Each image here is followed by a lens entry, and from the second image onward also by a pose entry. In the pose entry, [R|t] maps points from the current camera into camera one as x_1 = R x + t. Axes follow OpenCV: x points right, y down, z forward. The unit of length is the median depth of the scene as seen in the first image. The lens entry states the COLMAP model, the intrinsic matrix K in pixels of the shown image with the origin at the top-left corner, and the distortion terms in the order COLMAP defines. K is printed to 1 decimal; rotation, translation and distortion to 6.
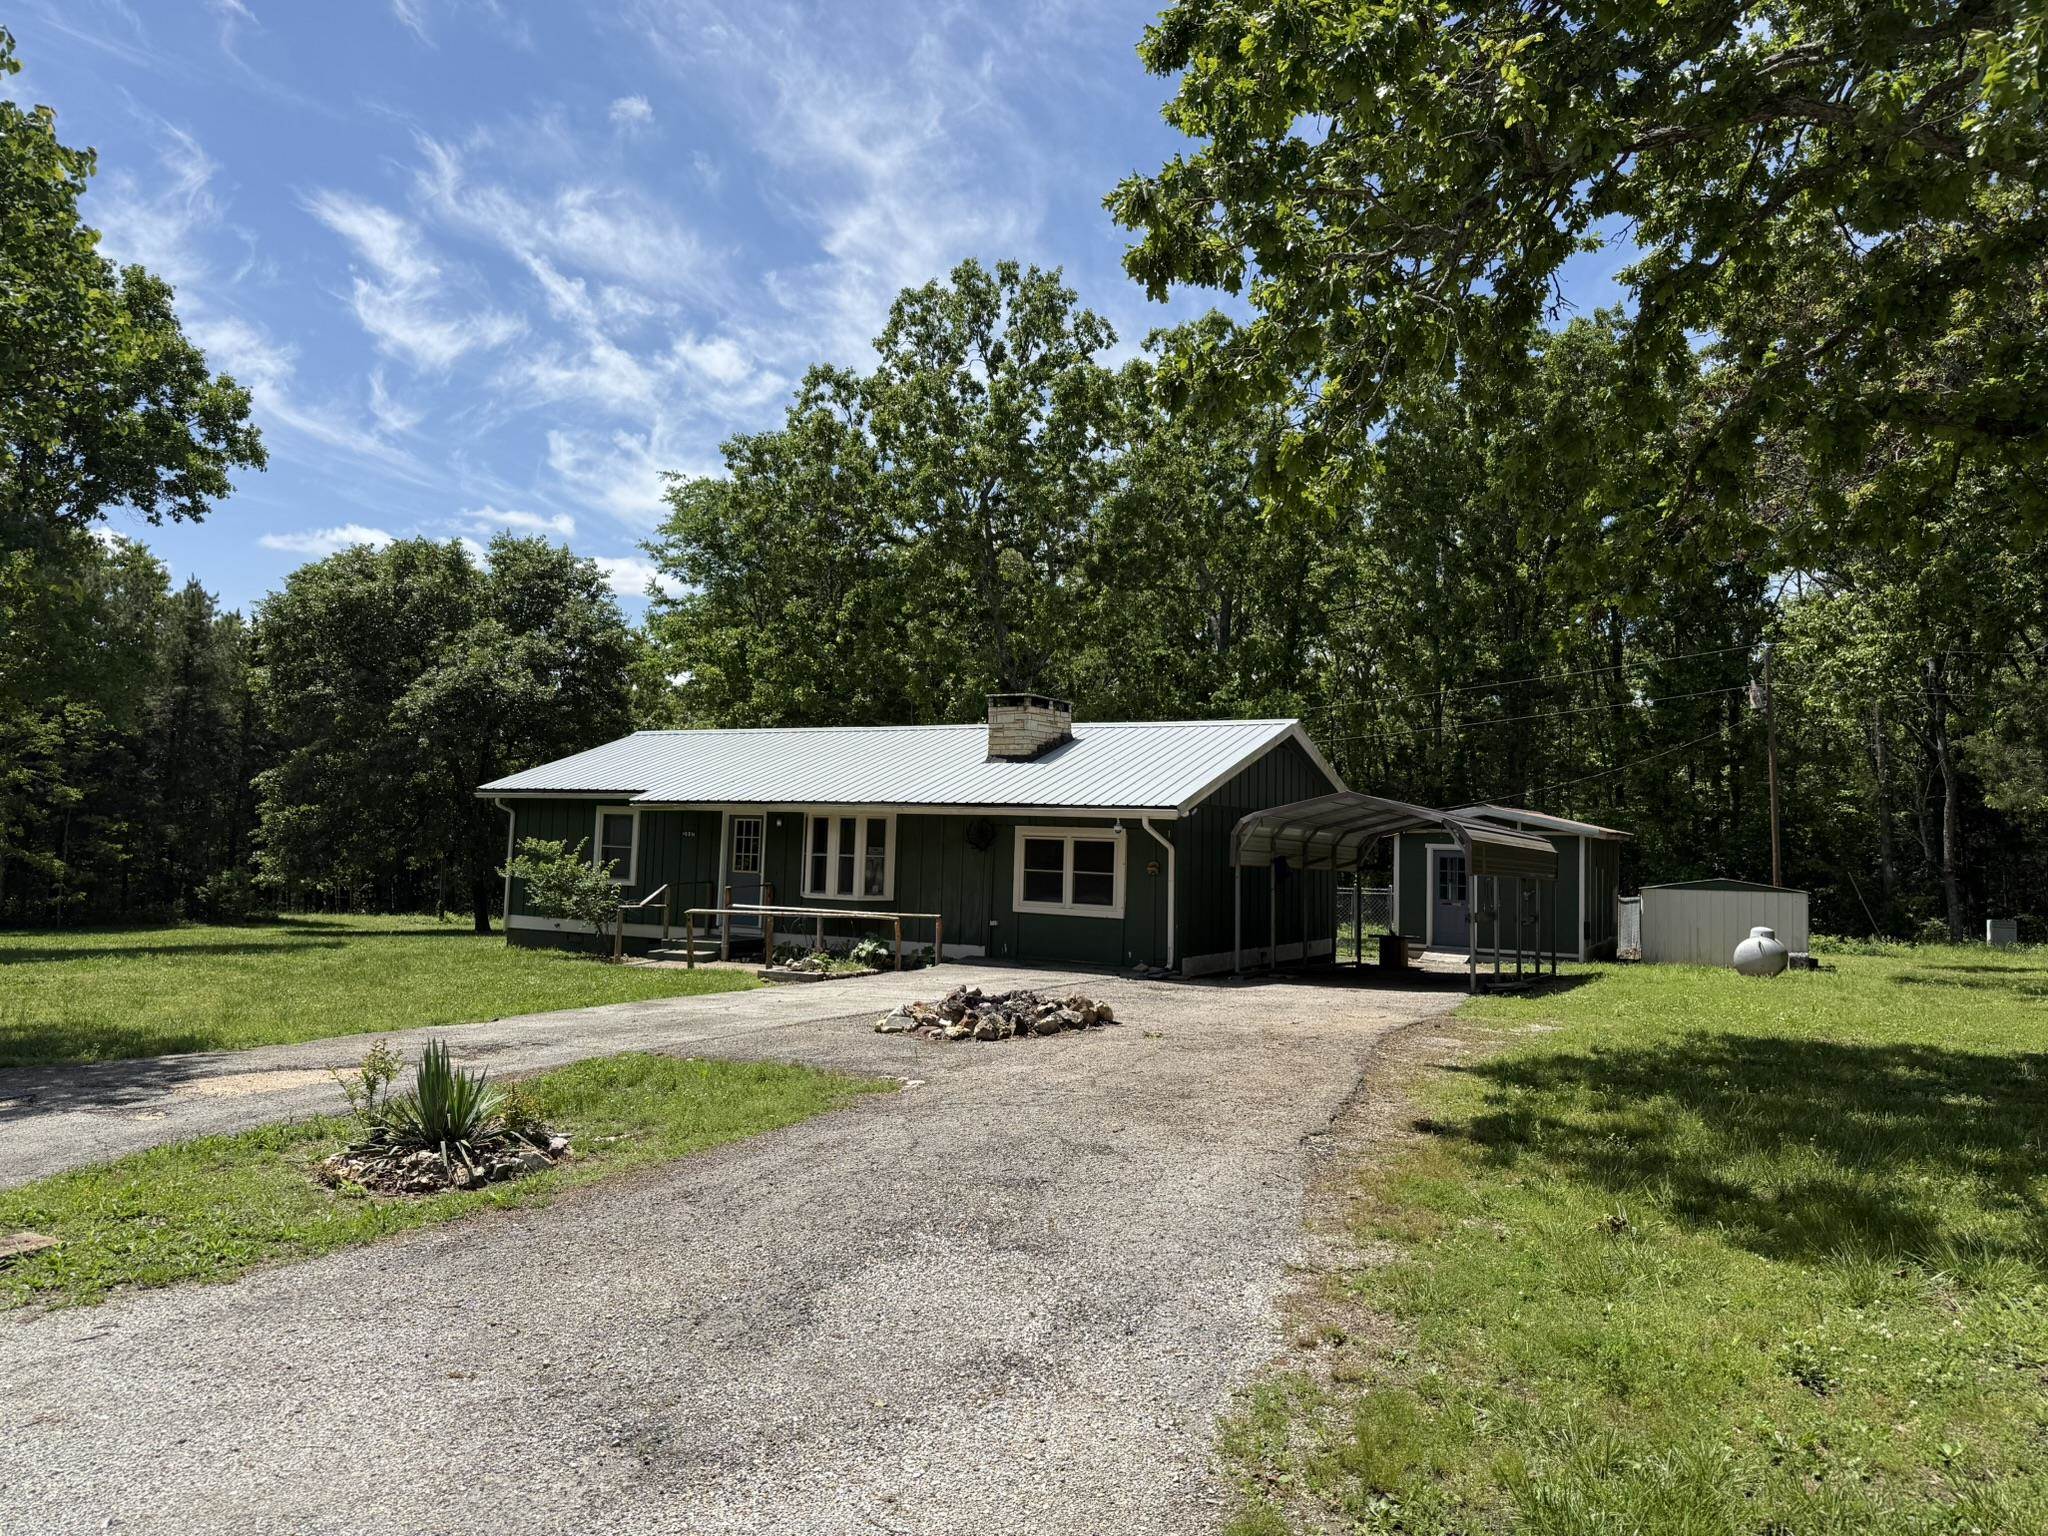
lens RADIAL K [[1459.6, 0, 1041.9], [0, 1459.6, 766.8], [0, 0, 1]] dist [0.047847, -0.039156]
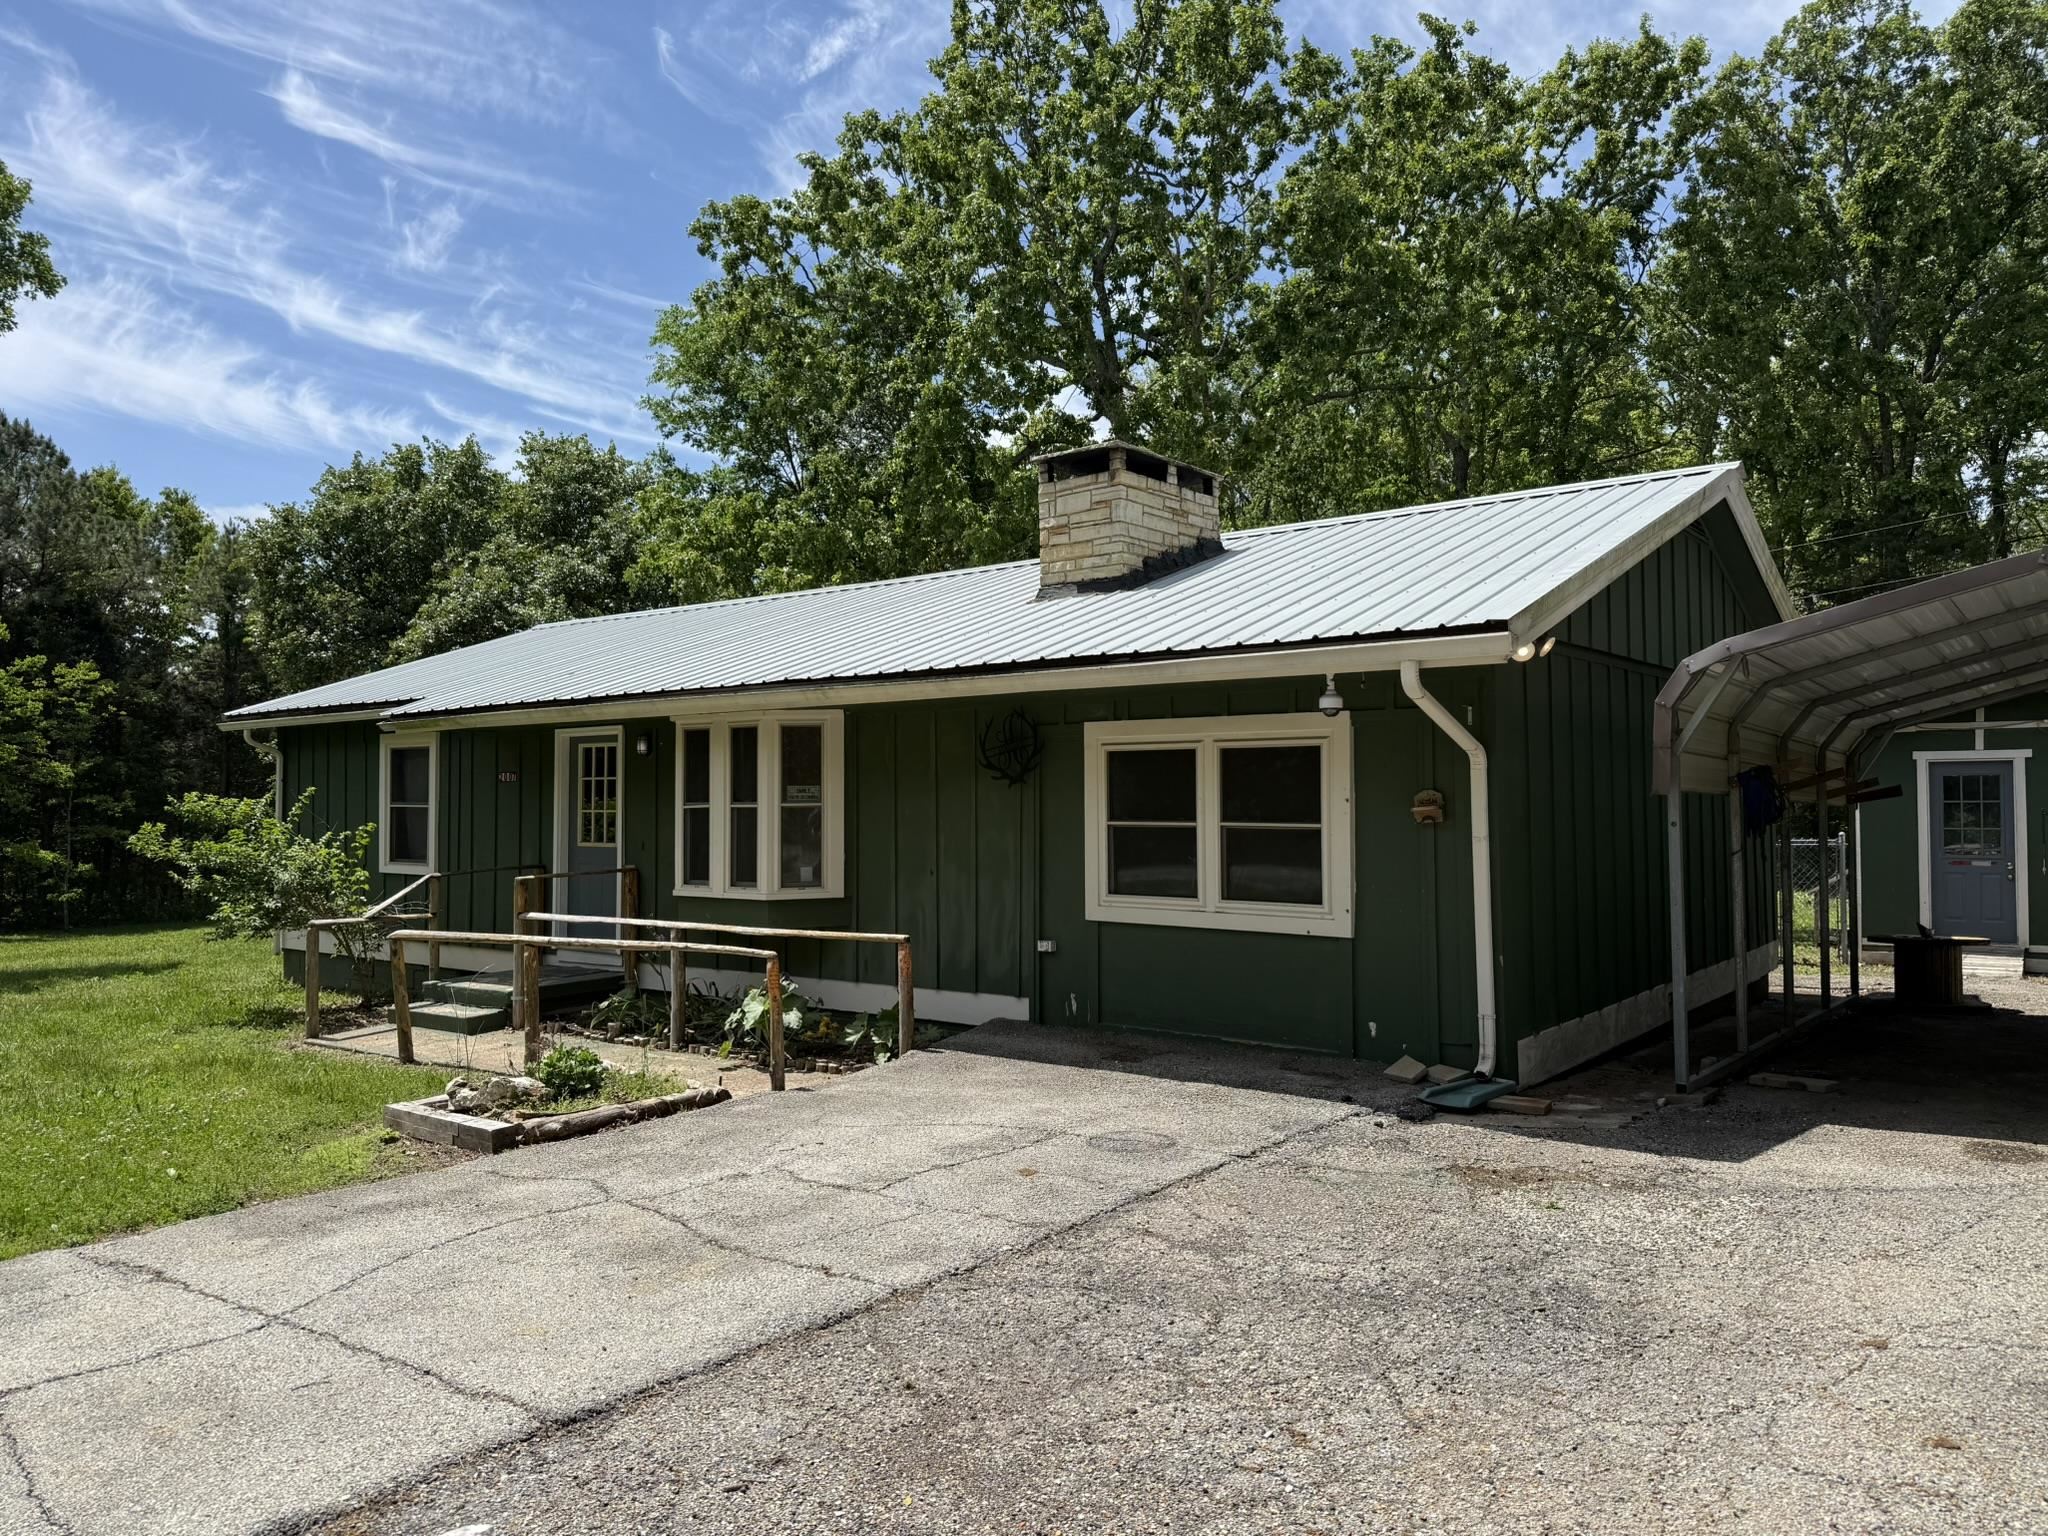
lens RADIAL K [[1459.6, 0, 1027.4], [0, 1459.6, 742.4], [0, 0, 1]] dist [0.047847, -0.039156]
pose [[0.988884, -0.040565, -0.143048, 0.026832], [0.041938, 0.999098, 0.006594, 0.043517], [0.142652, -0.012520, 0.989694, 0.575605]]
